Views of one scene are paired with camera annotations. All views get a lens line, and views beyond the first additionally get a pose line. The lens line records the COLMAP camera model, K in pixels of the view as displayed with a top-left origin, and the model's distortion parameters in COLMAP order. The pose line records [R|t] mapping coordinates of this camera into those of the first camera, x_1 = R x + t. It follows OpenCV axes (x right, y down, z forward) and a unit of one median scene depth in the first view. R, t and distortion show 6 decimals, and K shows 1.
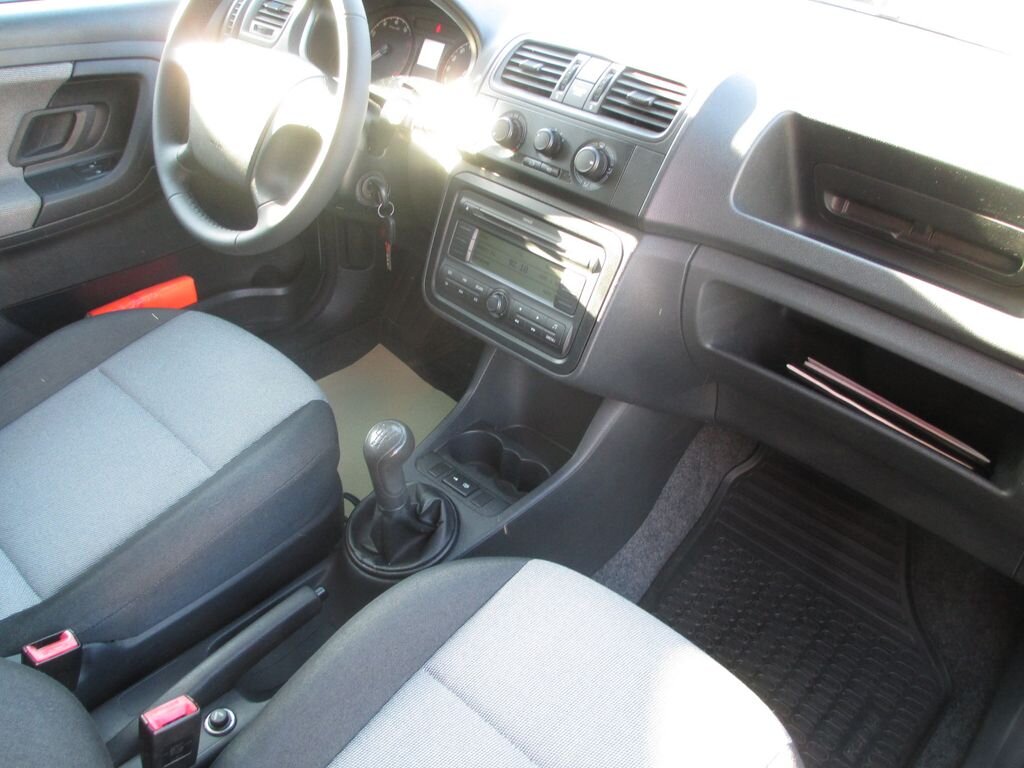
lens RADIAL K [[867.3, 0, 511.4], [0, 867.3, 382.4], [0, 0, 1]] dist [-0.070795, 0.038104]
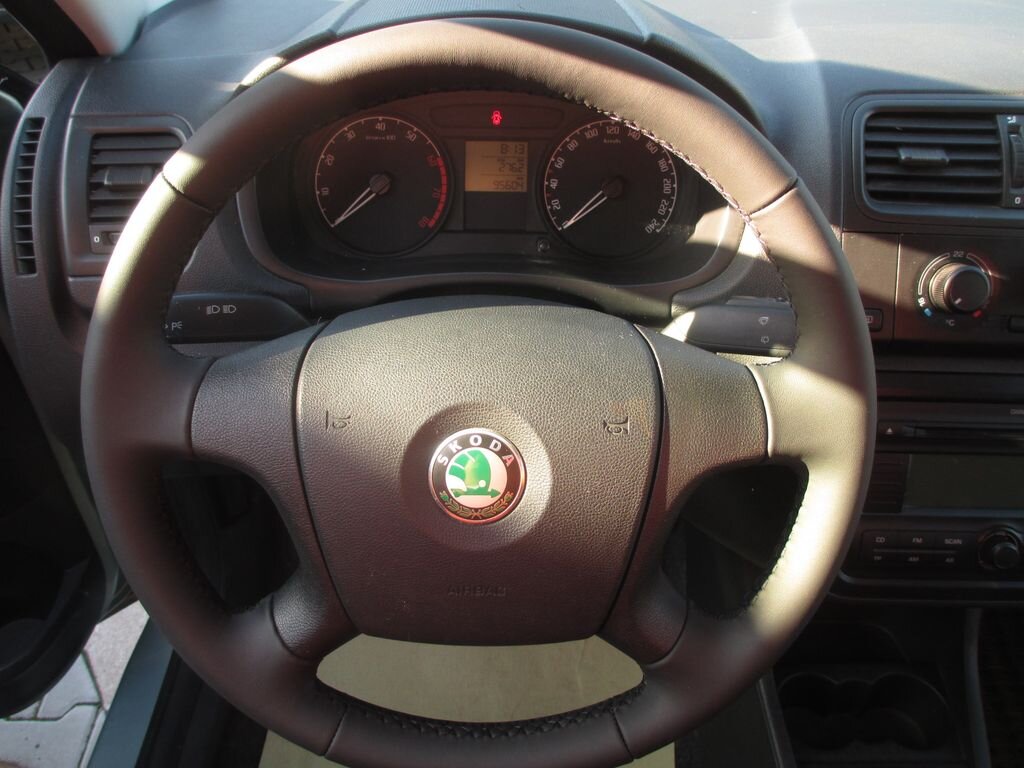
lens RADIAL K [[867.3, 0, 514.3], [0, 867.3, 382.8], [0, 0, 1]] dist [-0.070795, 0.038104]
pose [[0.743762, -0.461723, 0.483352, -0.492034], [0.409889, 0.886228, 0.215852, -0.454402], [-0.528024, 0.037578, 0.848398, 0.662563]]
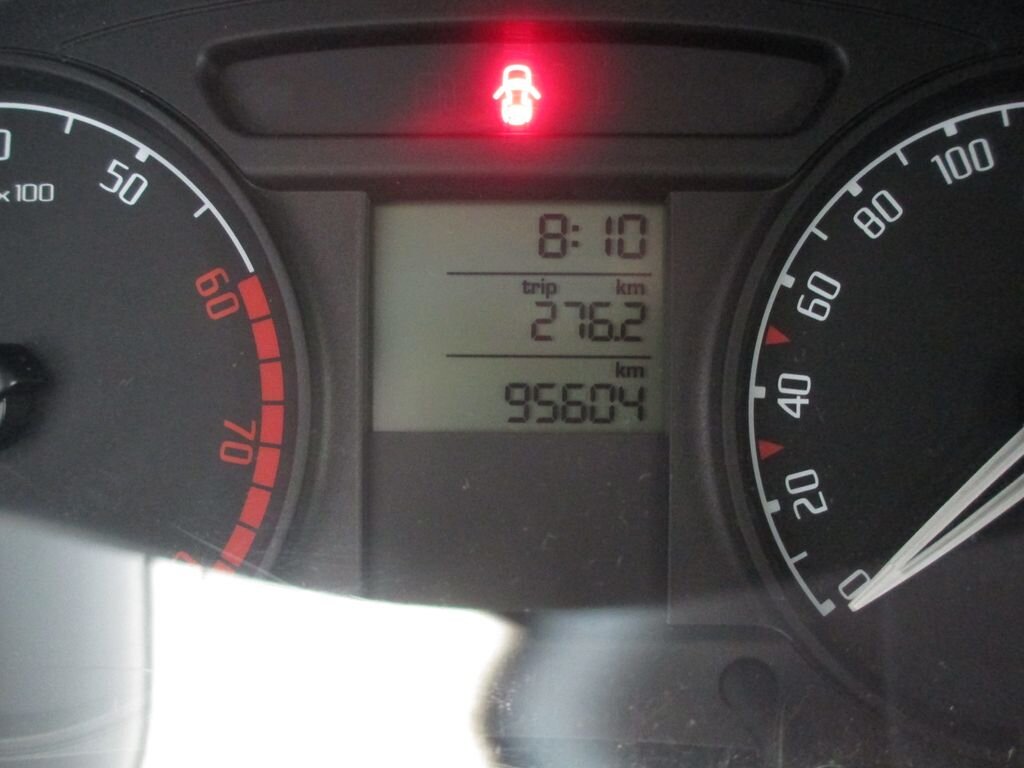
lens RADIAL K [[867.3, 0, 512.0], [0, 867.3, 384.7], [0, 0, 1]] dist [-0.070795, 0.038104]
pose [[0.744250, -0.365098, 0.559281, -0.195837], [0.419240, 0.907226, 0.034342, -0.459251], [-0.519933, 0.208914, 0.828266, 1.101652]]
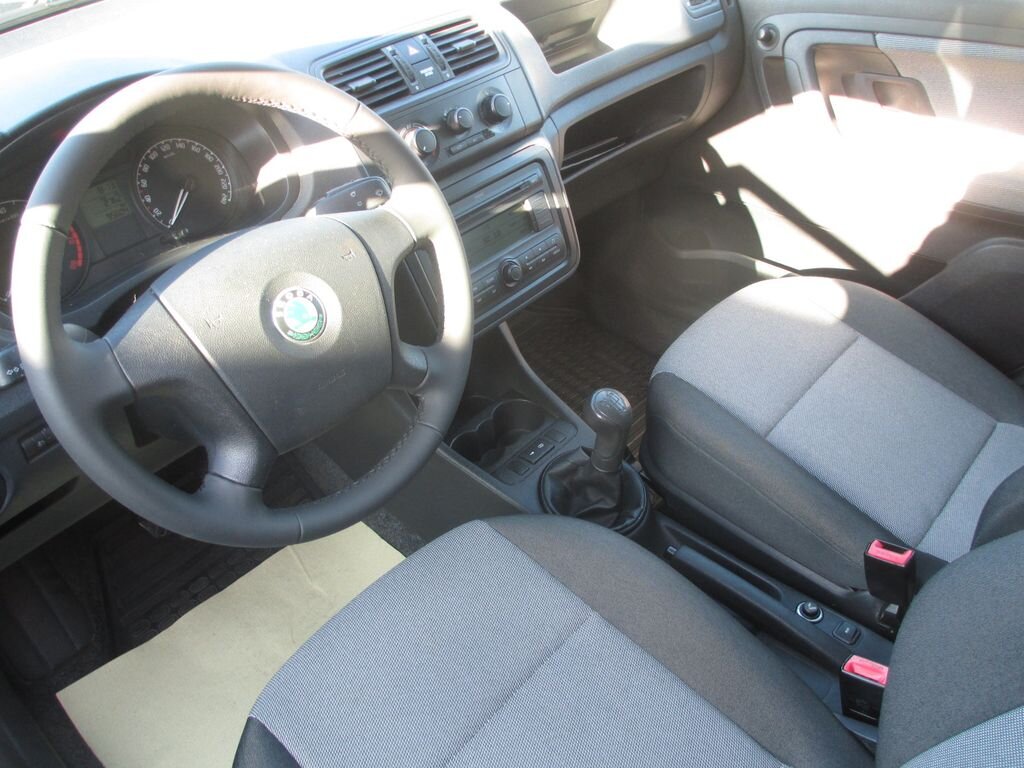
lens RADIAL K [[867.3, 0, 511.2], [0, 867.3, 386.0], [0, 0, 1]] dist [-0.070795, 0.038104]
pose [[-0.033159, -0.657157, 0.753024, -0.882677], [0.608518, 0.584416, 0.536809, -0.565794], [-0.792847, 0.476029, 0.380513, 0.656043]]
